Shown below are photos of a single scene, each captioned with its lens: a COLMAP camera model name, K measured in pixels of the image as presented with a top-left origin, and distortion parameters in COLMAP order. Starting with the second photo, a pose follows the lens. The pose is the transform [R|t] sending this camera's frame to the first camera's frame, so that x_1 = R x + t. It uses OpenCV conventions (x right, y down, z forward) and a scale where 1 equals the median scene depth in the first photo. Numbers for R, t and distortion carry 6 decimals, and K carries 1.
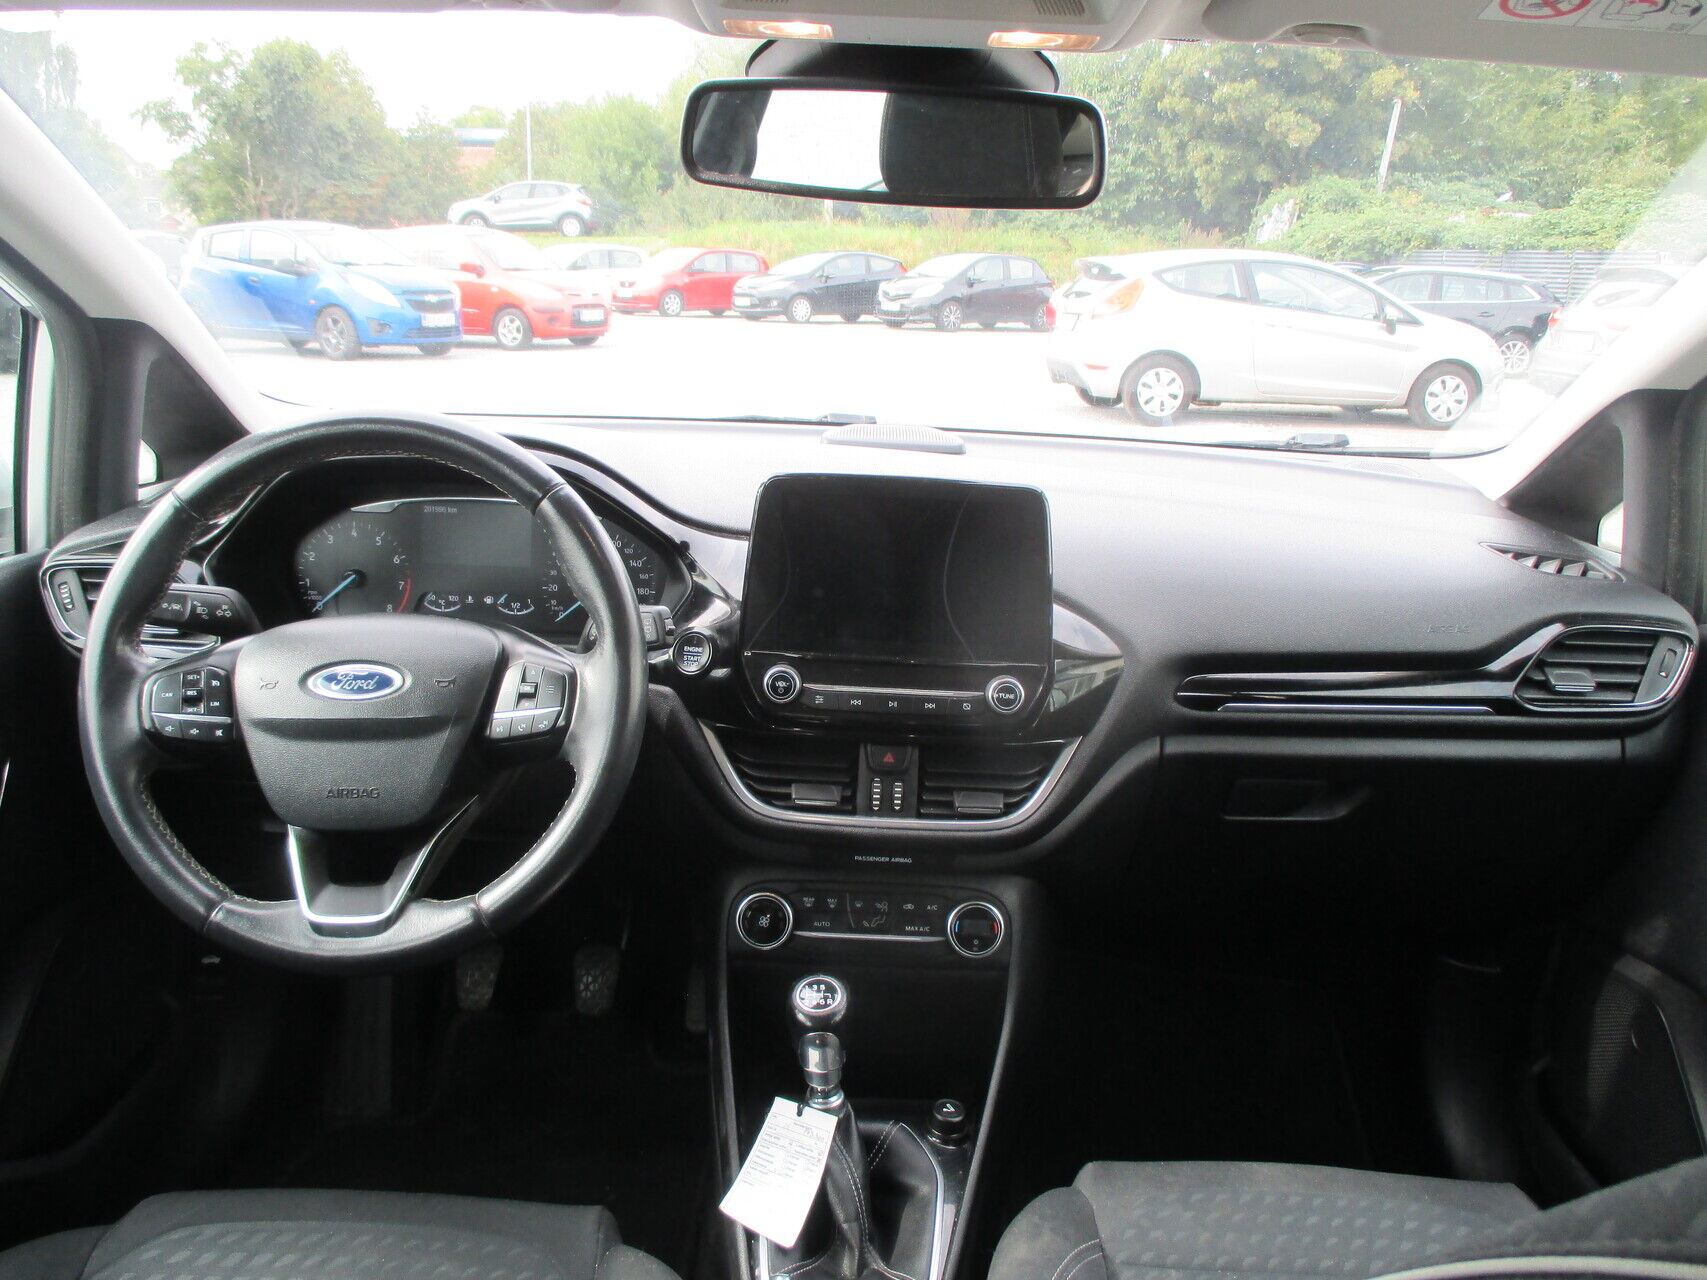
lens RADIAL K [[1432.7, 0, 847.3], [0, 1432.7, 631.3], [0, 0, 1]] dist [-0.008317, -0.017385]
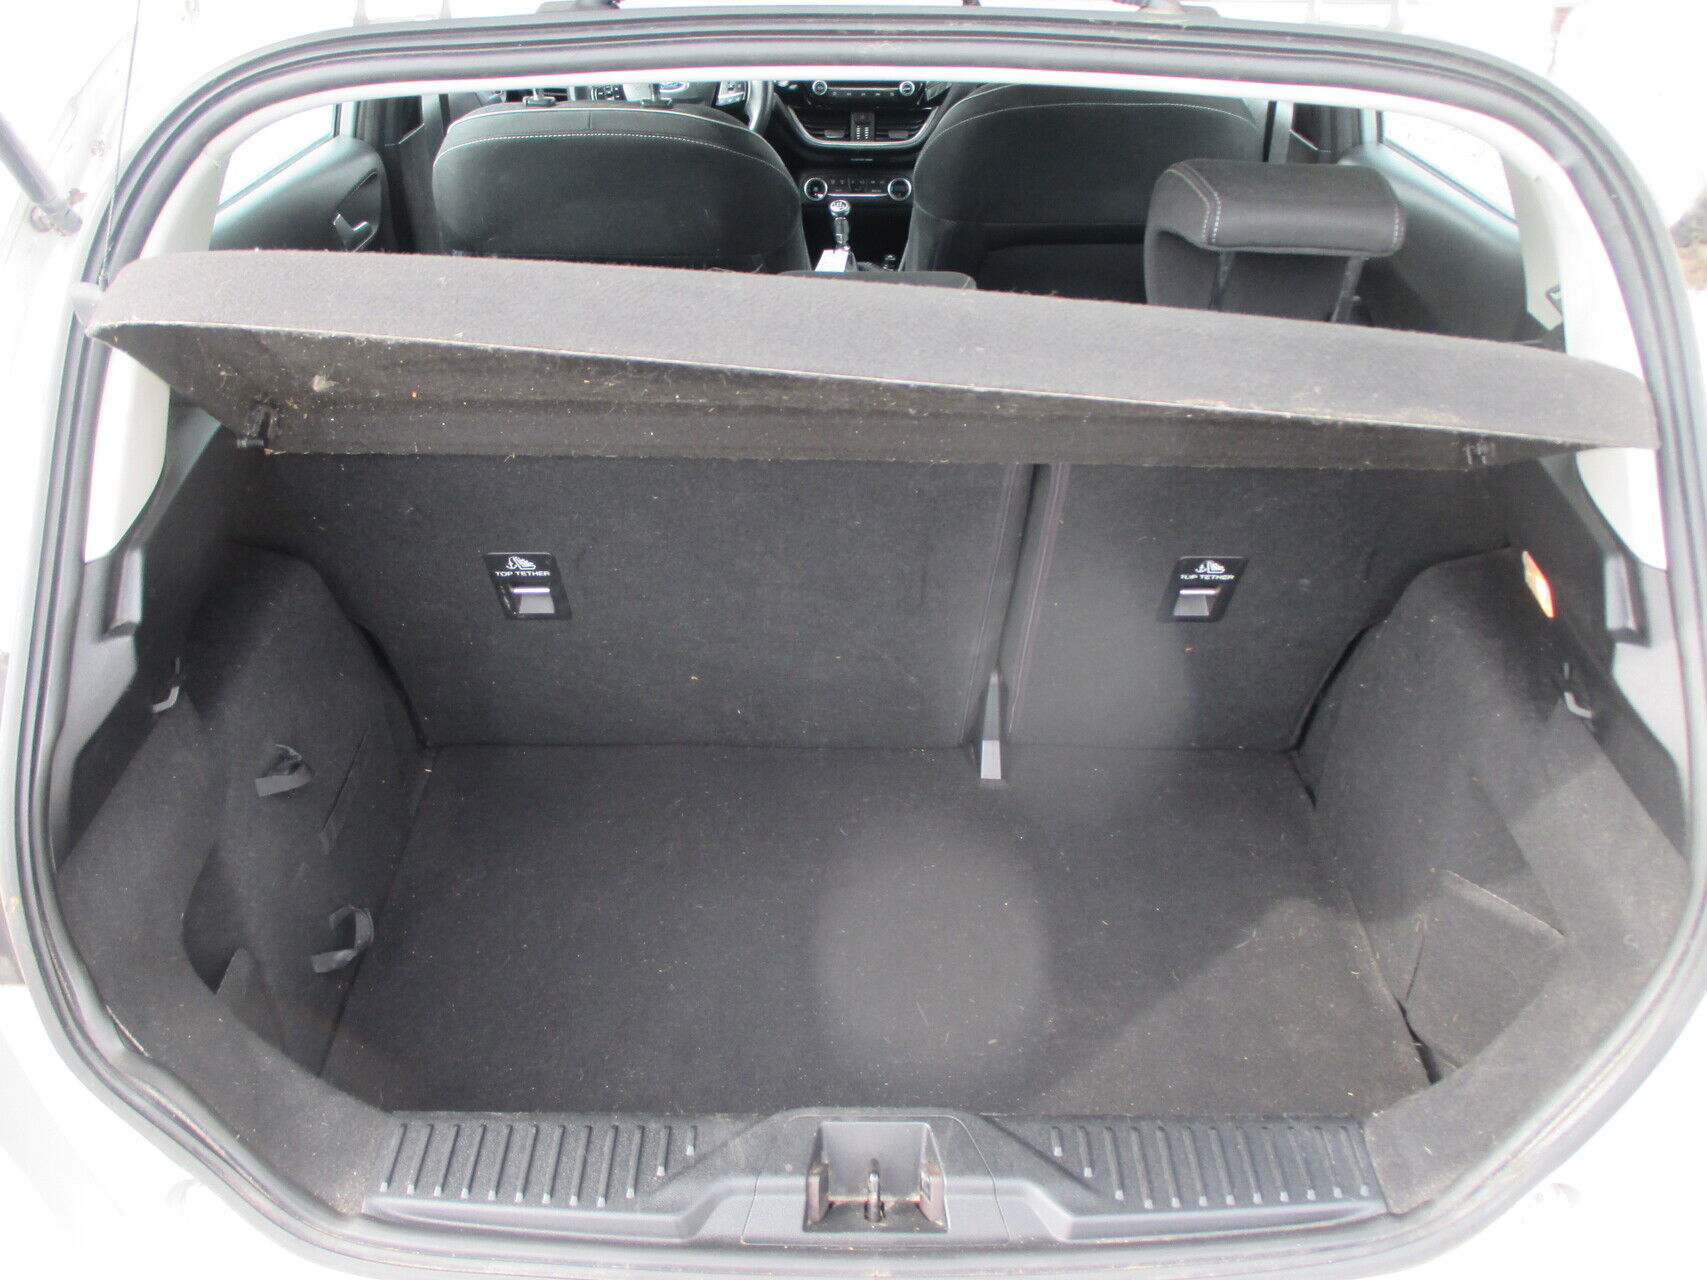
lens RADIAL K [[1432.7, 0, 855.6], [0, 1432.7, 633.4], [0, 0, 1]] dist [-0.008317, -0.017385]
pose [[0.999130, -0.041121, 0.006885, -0.037580], [0.037161, 0.953167, 0.300152, 0.192774], [-0.018906, -0.299635, 0.953867, -1.661941]]
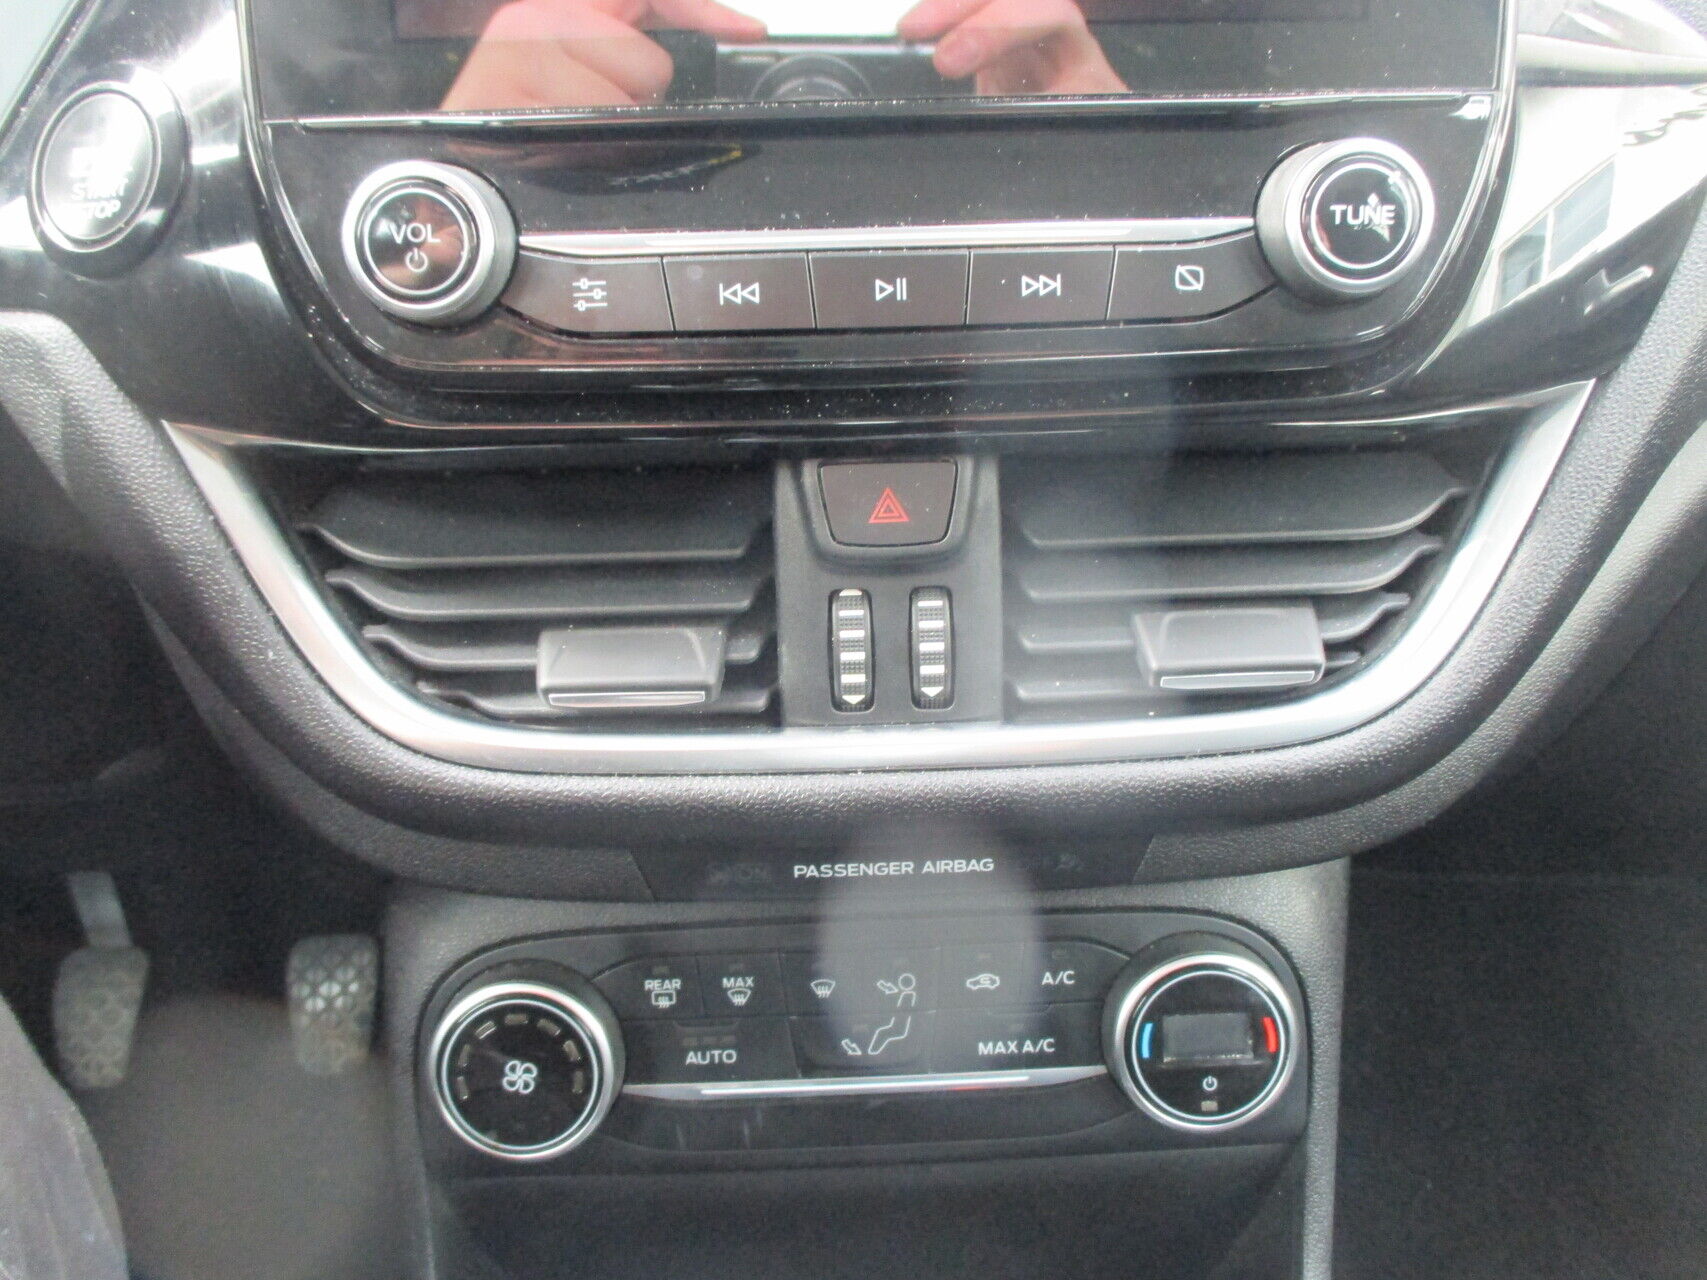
lens RADIAL K [[1432.7, 0, 854.4], [0, 1432.7, 634.7], [0, 0, 1]] dist [-0.008317, -0.017385]
pose [[0.996795, -0.079255, 0.010870, 0.017442], [0.076418, 0.983556, 0.163639, 0.064953], [-0.023660, -0.162284, 0.986460, 0.708959]]
